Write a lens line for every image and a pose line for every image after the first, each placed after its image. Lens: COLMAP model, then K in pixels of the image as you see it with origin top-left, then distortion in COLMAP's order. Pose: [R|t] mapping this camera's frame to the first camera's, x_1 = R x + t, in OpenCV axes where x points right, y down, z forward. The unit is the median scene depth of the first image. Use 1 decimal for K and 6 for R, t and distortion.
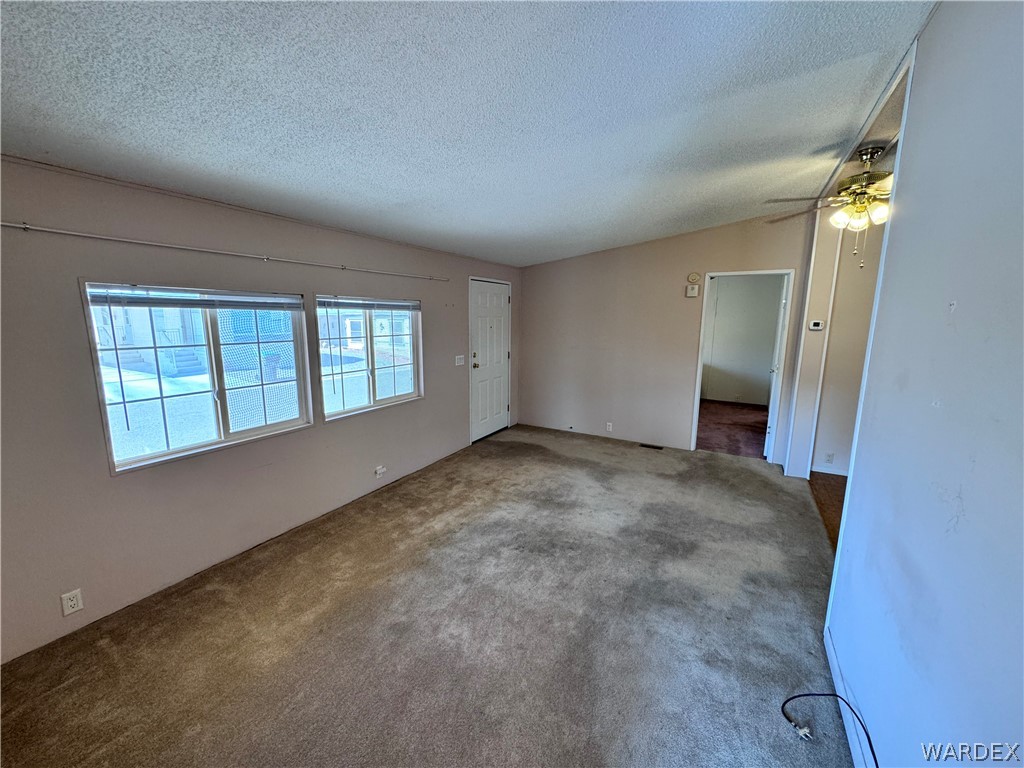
lens RADIAL K [[409.1, 0, 513.0], [0, 409.1, 384.1], [0, 0, 1]] dist [-0.000602, -0.000237]
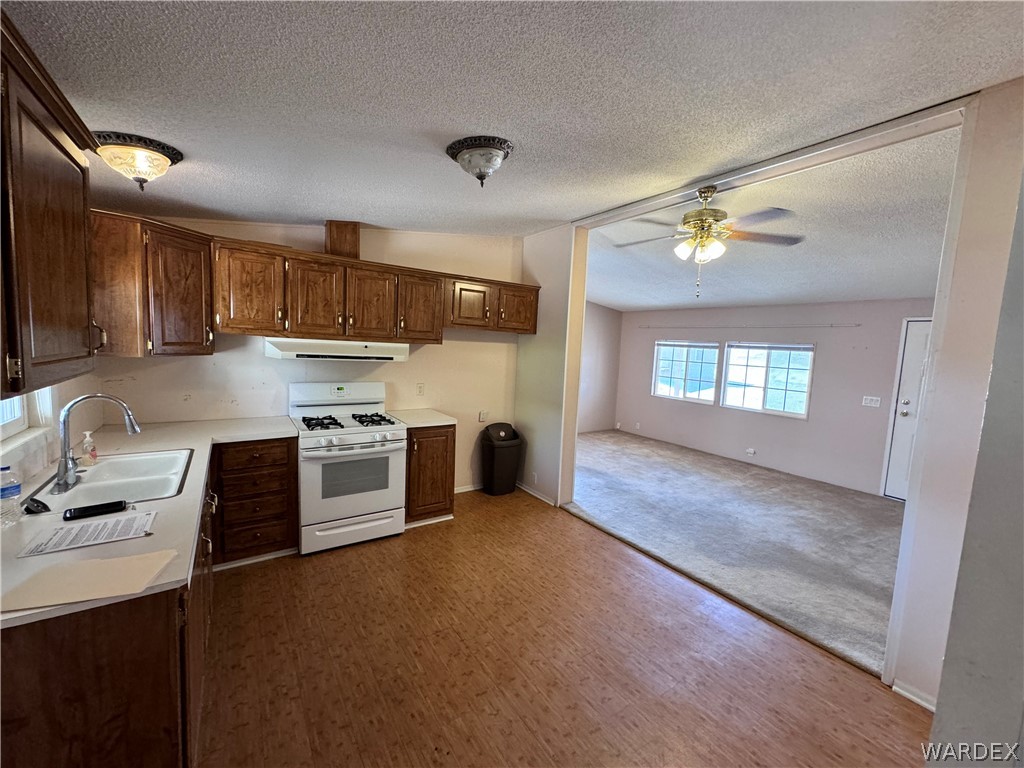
lens RADIAL K [[409.1, 0, 513.0], [0, 409.1, 384.1], [0, 0, 1]] dist [-0.000602, -0.000237]
pose [[-0.447933, 0.060842, -0.891994, 1.872047], [-0.195651, 0.966830, 0.164197, -0.147529], [0.872397, 0.248070, -0.421171, 1.020822]]
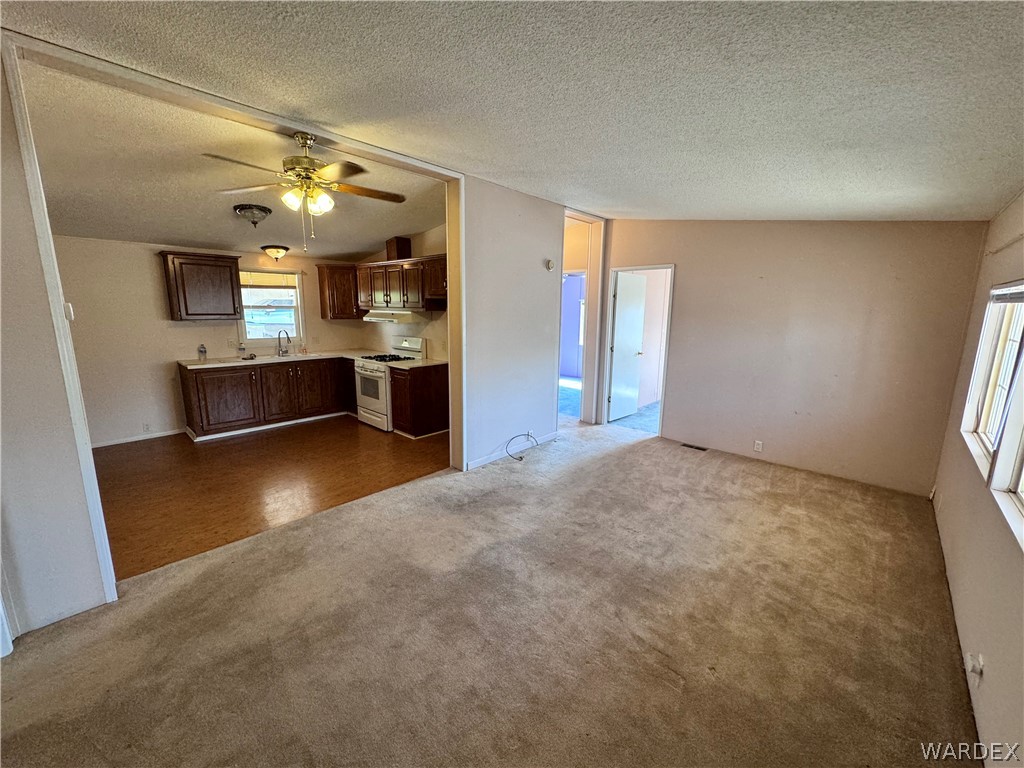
lens RADIAL K [[409.1, 0, 513.0], [0, 409.1, 384.1], [0, 0, 1]] dist [-0.000602, -0.000237]
pose [[-0.970806, -0.058218, 0.232693, 0.094367], [0.025497, 0.939556, 0.341446, -0.299303], [-0.238506, 0.337411, -0.910642, 1.808863]]
